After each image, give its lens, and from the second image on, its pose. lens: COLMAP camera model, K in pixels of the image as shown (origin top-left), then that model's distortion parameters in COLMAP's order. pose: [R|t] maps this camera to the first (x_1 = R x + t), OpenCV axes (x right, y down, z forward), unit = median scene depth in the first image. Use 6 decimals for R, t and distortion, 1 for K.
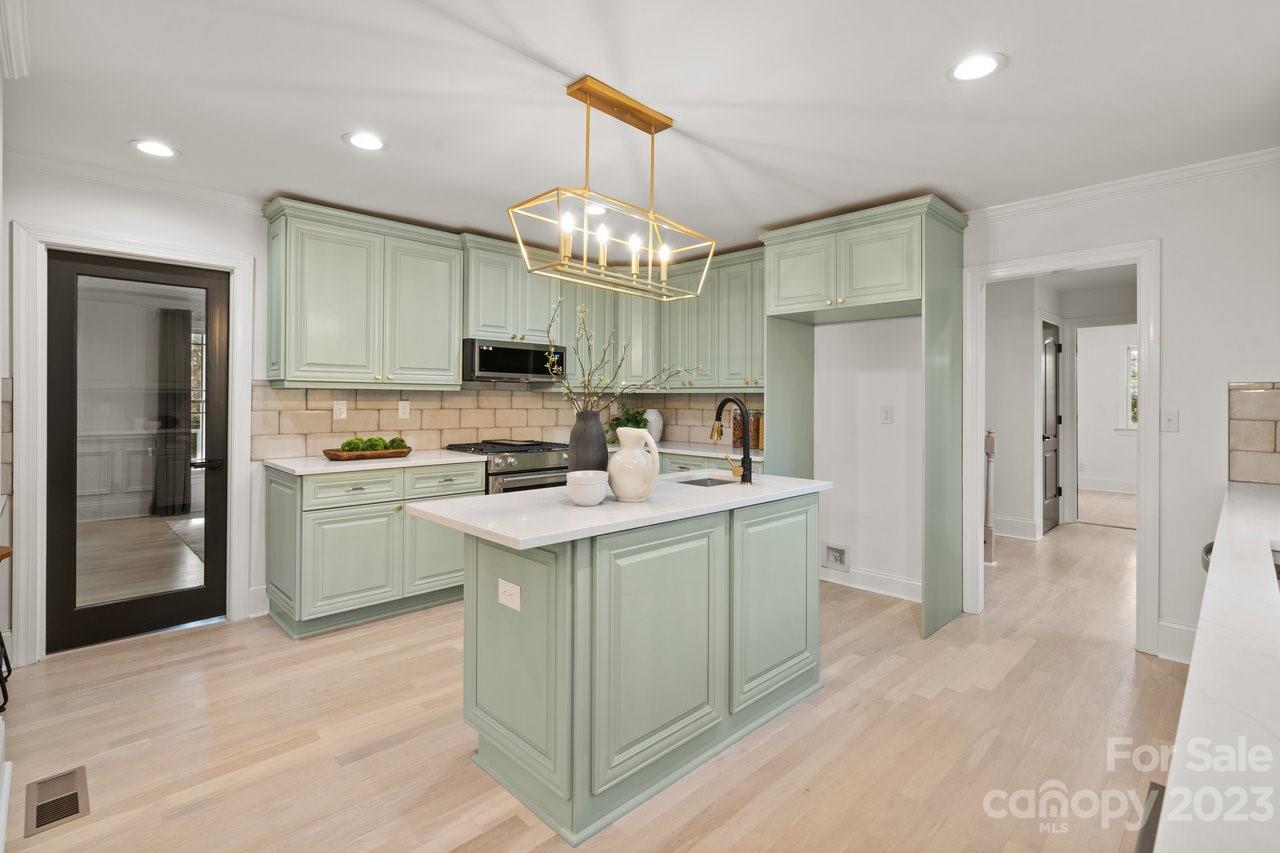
lens RADIAL K [[600.9, 0, 641.2], [0, 600.9, 399.0], [0, 0, 1]] dist [0.001193, -0.000035]
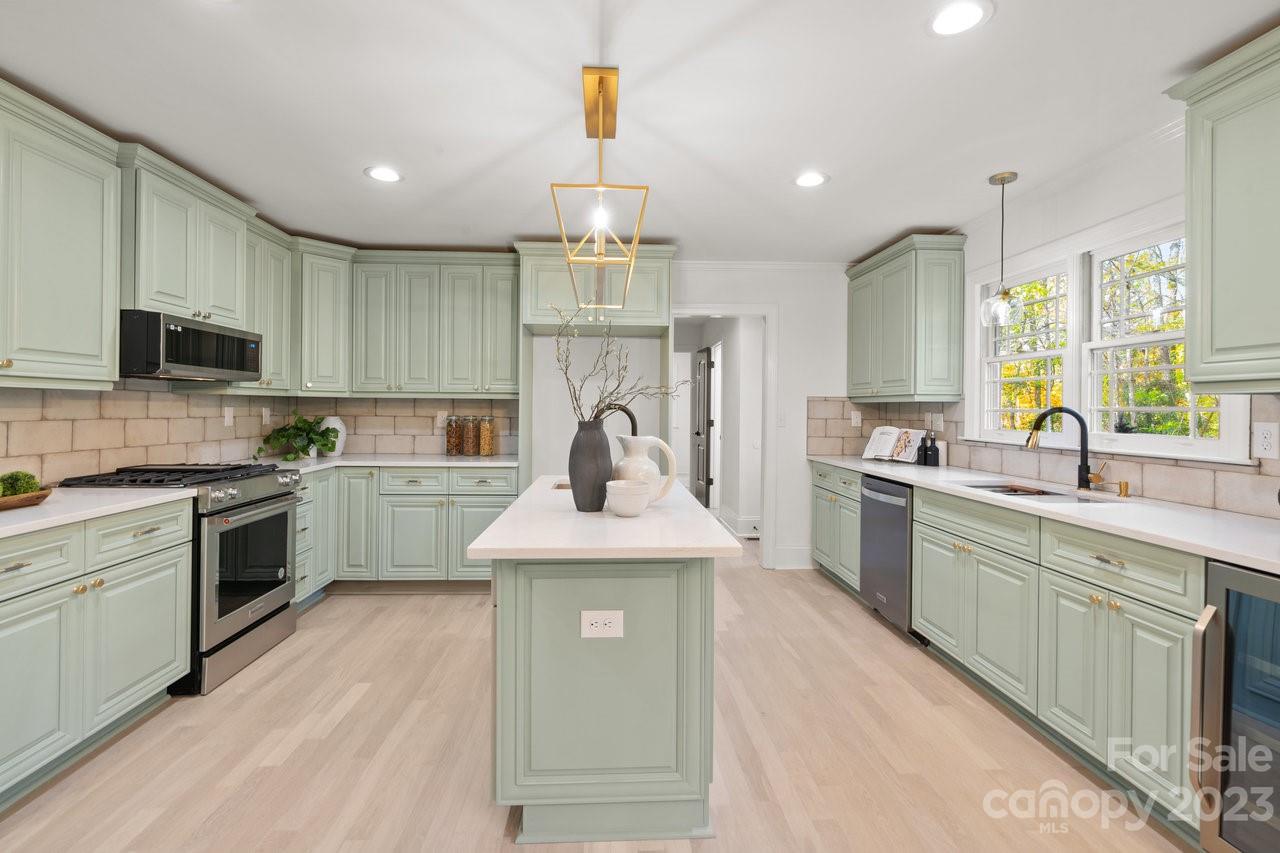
lens RADIAL K [[593.3, 0, 636.7], [0, 593.3, 411.9], [0, 0, 1]] dist [-0.001933, -0.000053]
pose [[0.661608, -0.006256, 0.749824, -0.413913], [-0.004533, 0.999914, 0.012342, -0.001949], [-0.749836, -0.011564, 0.661522, 0.183785]]
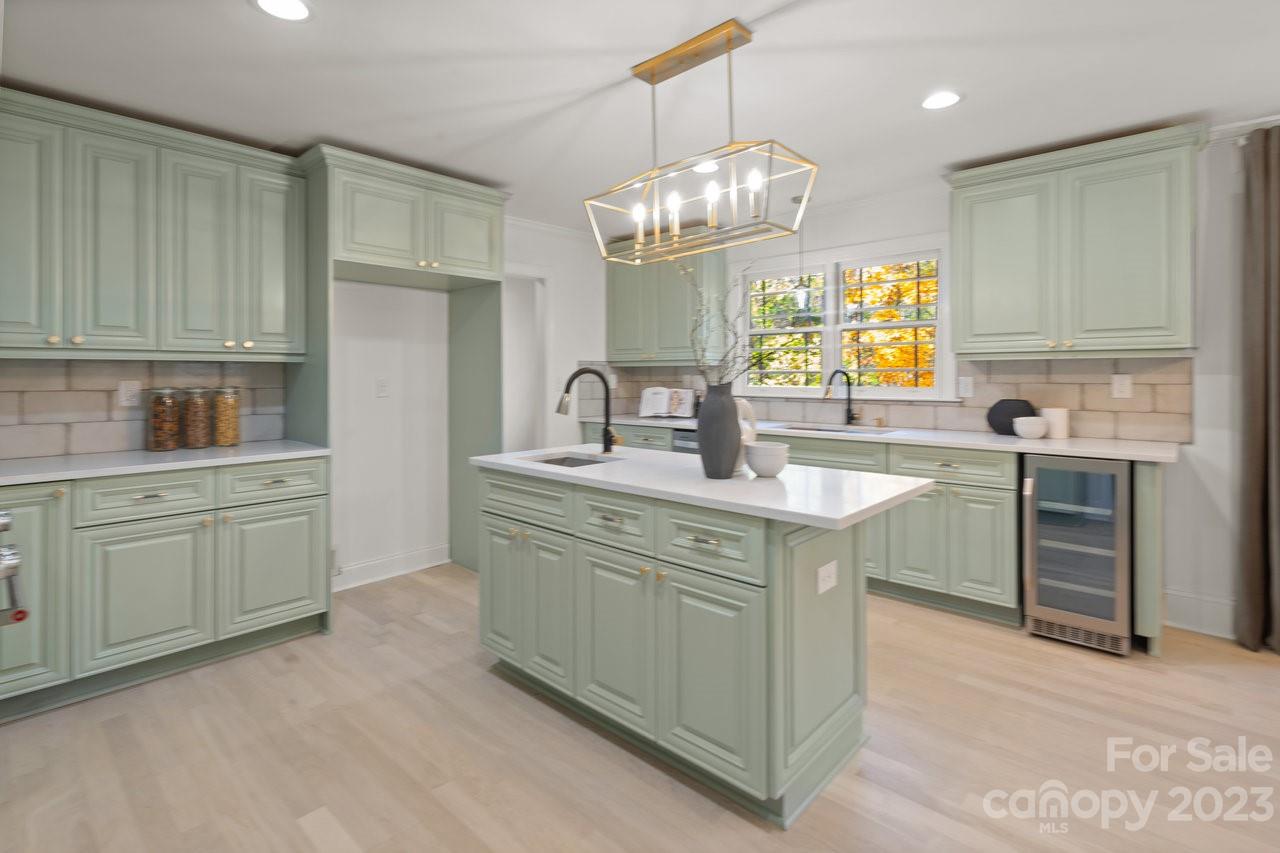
lens RADIAL K [[602.9, 0, 641.5], [0, 602.9, 376.6], [0, 0, 1]] dist [0.000785, 0.000298]
pose [[-0.055295, -0.009103, 0.998429, -0.555691], [0.001261, 0.999957, 0.009187, 0.001355], [-0.998469, 0.001767, -0.055281, 0.652219]]
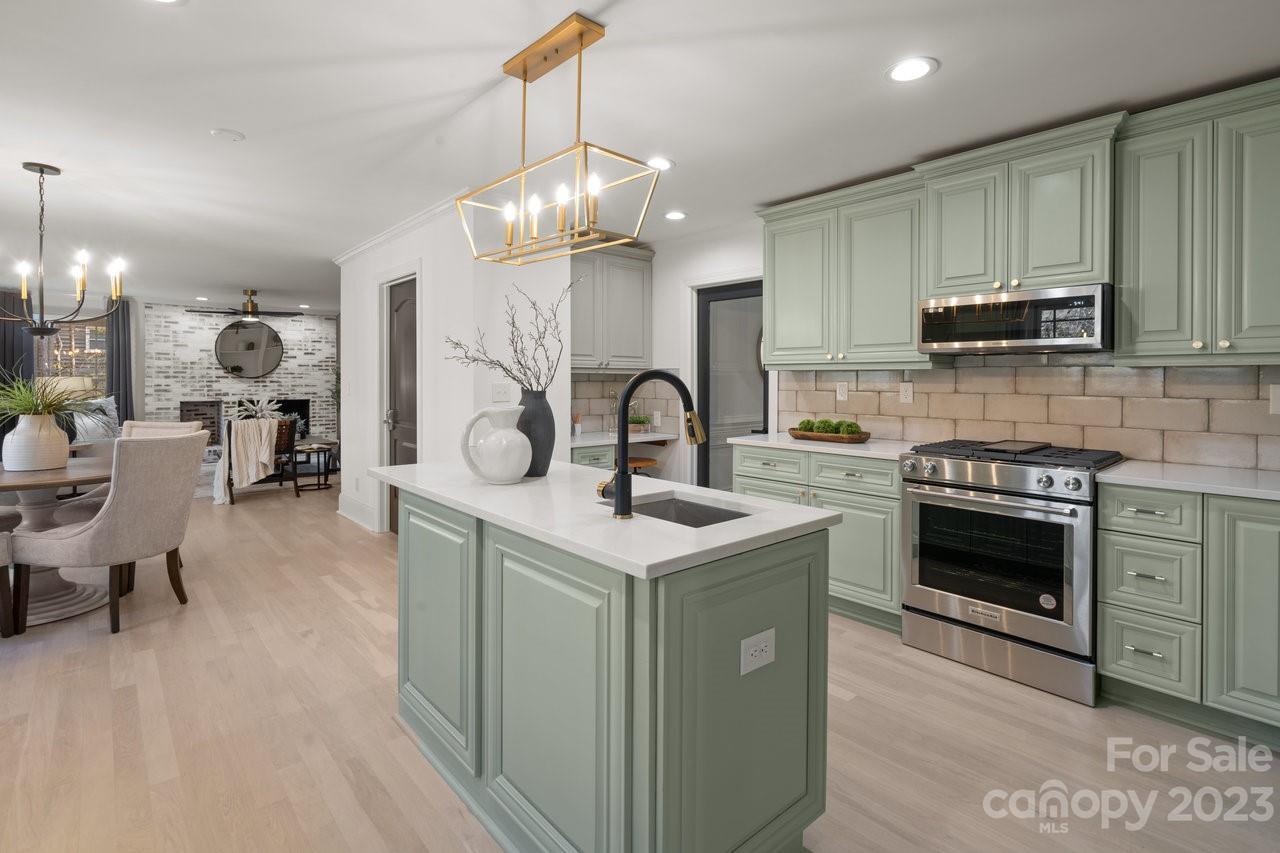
lens RADIAL K [[605.5, 0, 642.2], [0, 605.5, 384.0], [0, 0, 1]] dist [-0.000808, 0.000392]
pose [[-0.043399, 0.001636, -0.999056, 0.501499], [-0.003754, 0.999991, 0.001800, 0.005587], [0.999051, 0.003828, -0.043392, 0.681777]]
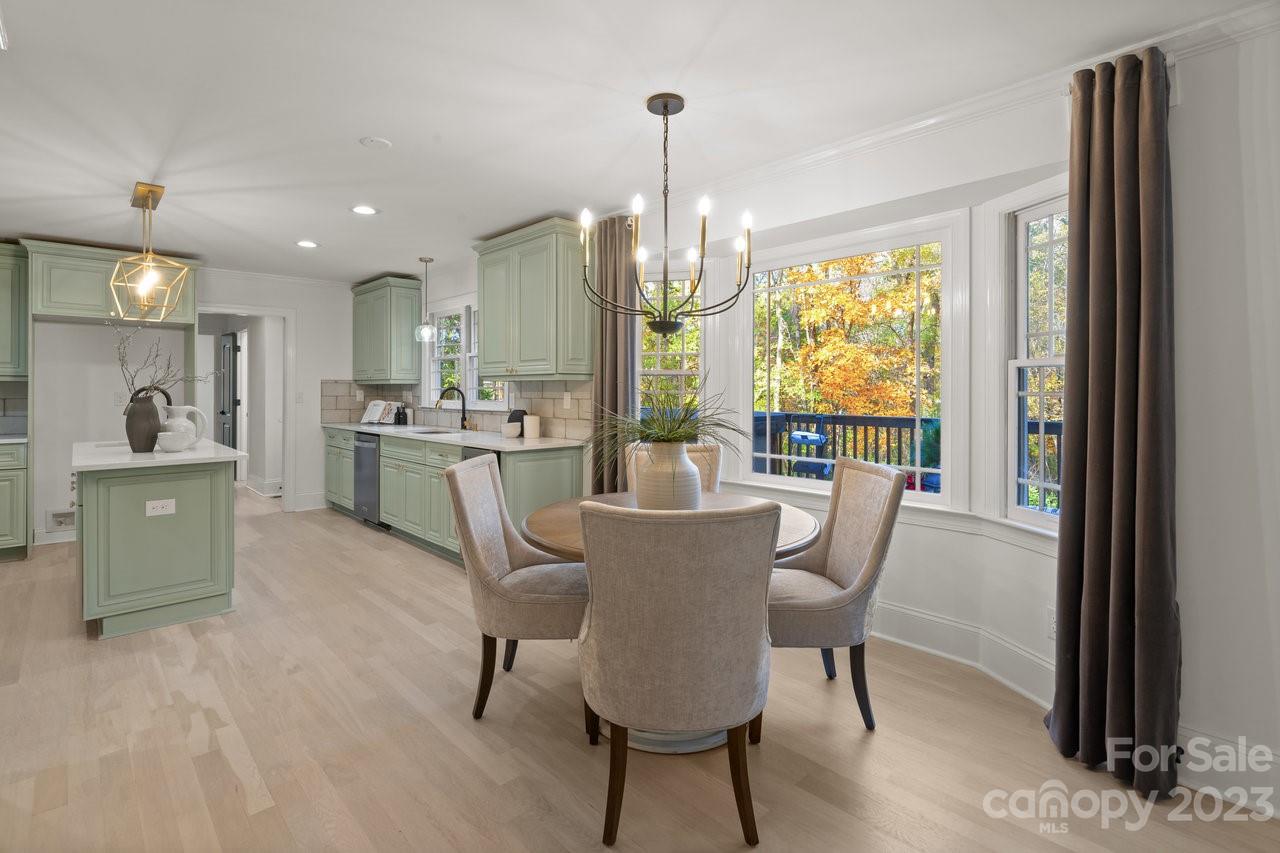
lens RADIAL K [[599.6, 0, 636.5], [0, 599.6, 390.7], [0, 0, 1]] dist [-0.003923, -0.000257]
pose [[0.015202, -0.007272, 0.999858, -0.890047], [-0.002739, 0.999969, 0.007315, -0.004171], [-0.999881, -0.002850, 0.015182, -0.156268]]
